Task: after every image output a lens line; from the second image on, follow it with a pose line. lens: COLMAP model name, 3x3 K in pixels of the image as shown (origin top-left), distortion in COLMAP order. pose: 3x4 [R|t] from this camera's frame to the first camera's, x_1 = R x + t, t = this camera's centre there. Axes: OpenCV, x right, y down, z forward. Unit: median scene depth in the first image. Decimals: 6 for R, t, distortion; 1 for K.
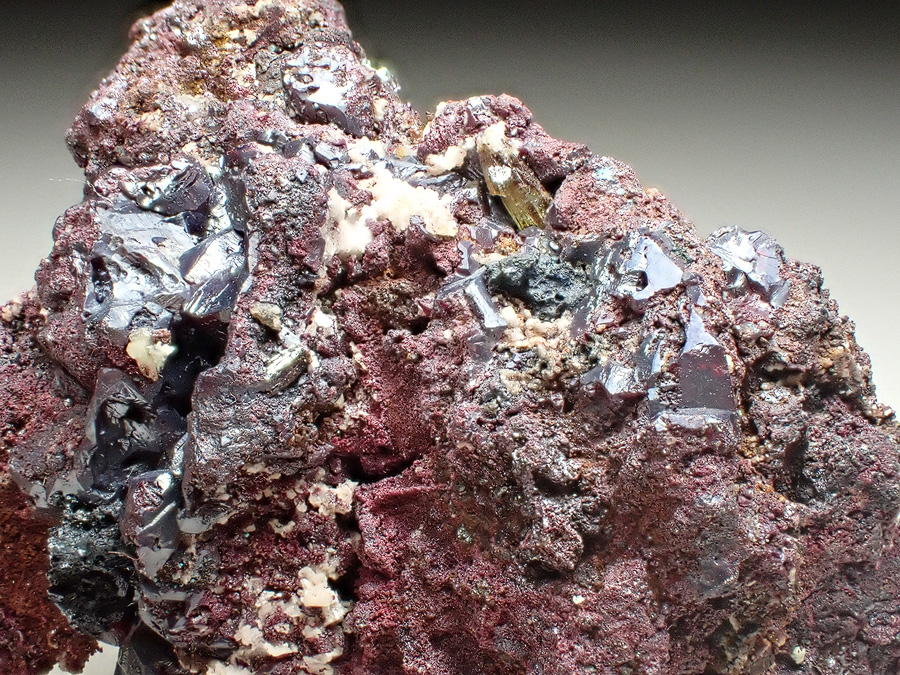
lens RADIAL K [[1804.6, 0, 450.0], [0, 1804.6, 337.5], [0, 0, 1]] dist [-0.042730, -0.043096]
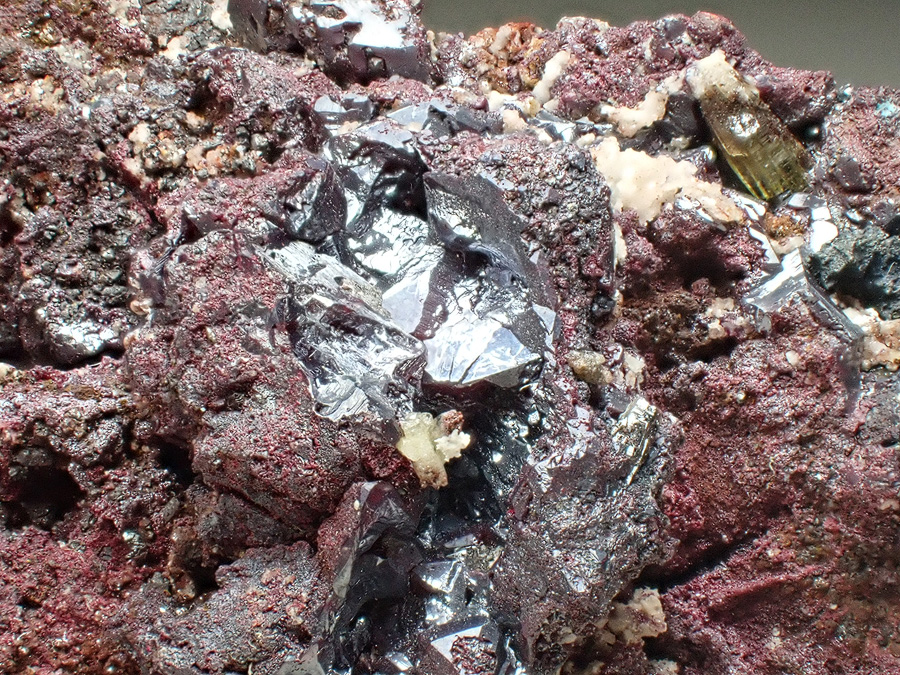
lens RADIAL K [[3194.4, 0, 450.0], [0, 3194.4, 337.5], [0, 0, 1]] dist [0.228103, -3.217442]
pose [[0.868065, -0.141217, 0.475942, -0.707856], [0.134774, 0.989720, 0.047847, -0.086884], [-0.477807, 0.022611, 0.878174, -0.049136]]
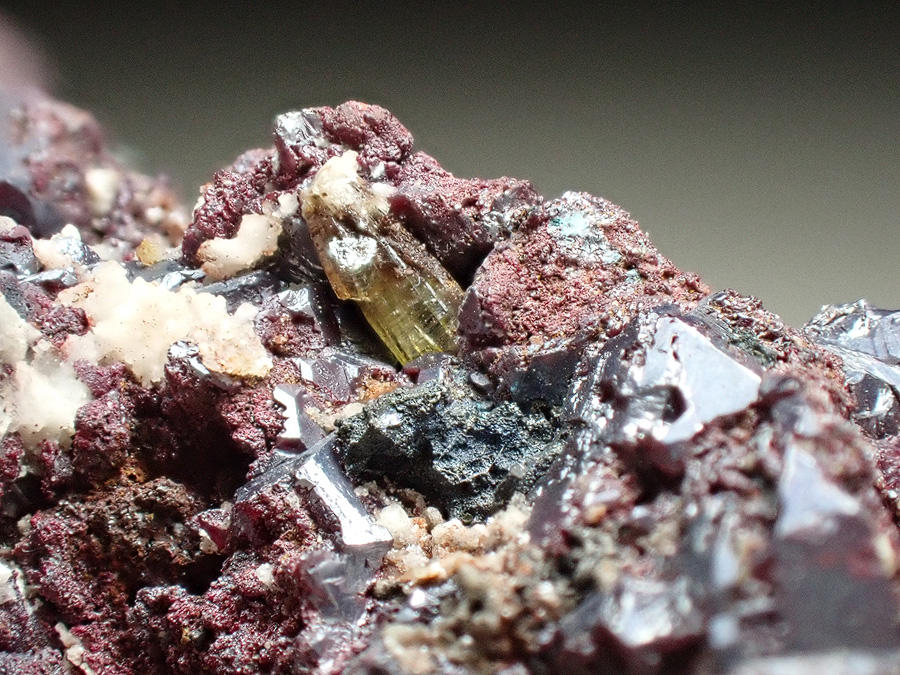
lens RADIAL K [[3194.4, 0, 450.0], [0, 3194.4, 337.5], [0, 0, 1]] dist [0.228103, -3.217442]
pose [[0.995597, -0.081898, 0.045591, 0.013131], [0.089108, 0.977868, -0.189298, 0.095674], [-0.029079, 0.192527, 0.980861, 0.187032]]
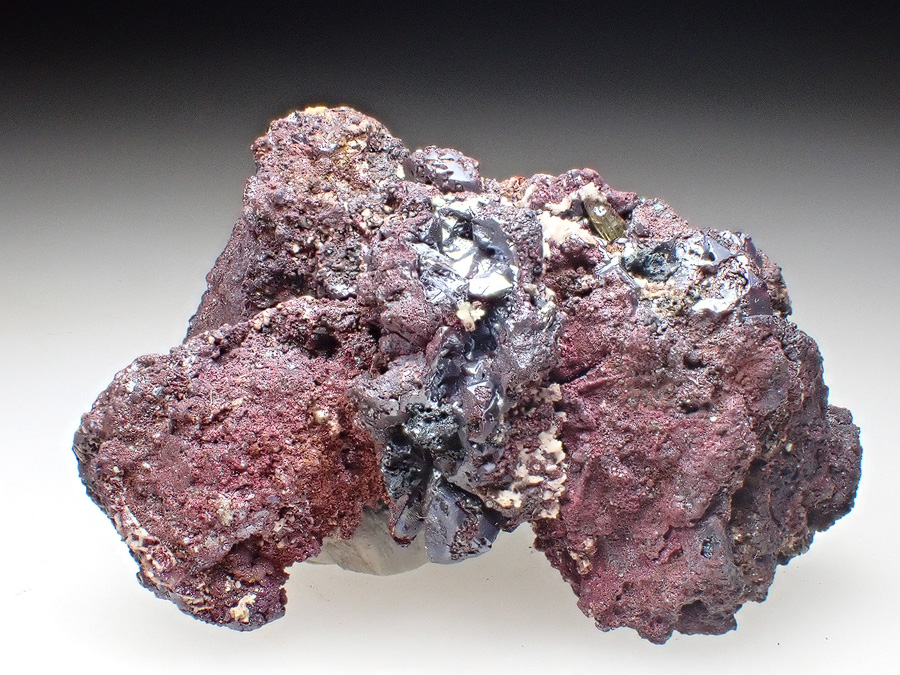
lens RADIAL K [[1992.0, 0, 450.0], [0, 1992.0, 337.5], [0, 0, 1]] dist [-0.107273, -0.108365]
pose [[0.899113, -0.076859, 0.430916, -1.018540], [0.109025, 0.992760, -0.050413, 0.125233], [-0.423922, 0.092308, 0.900983, -0.758113]]
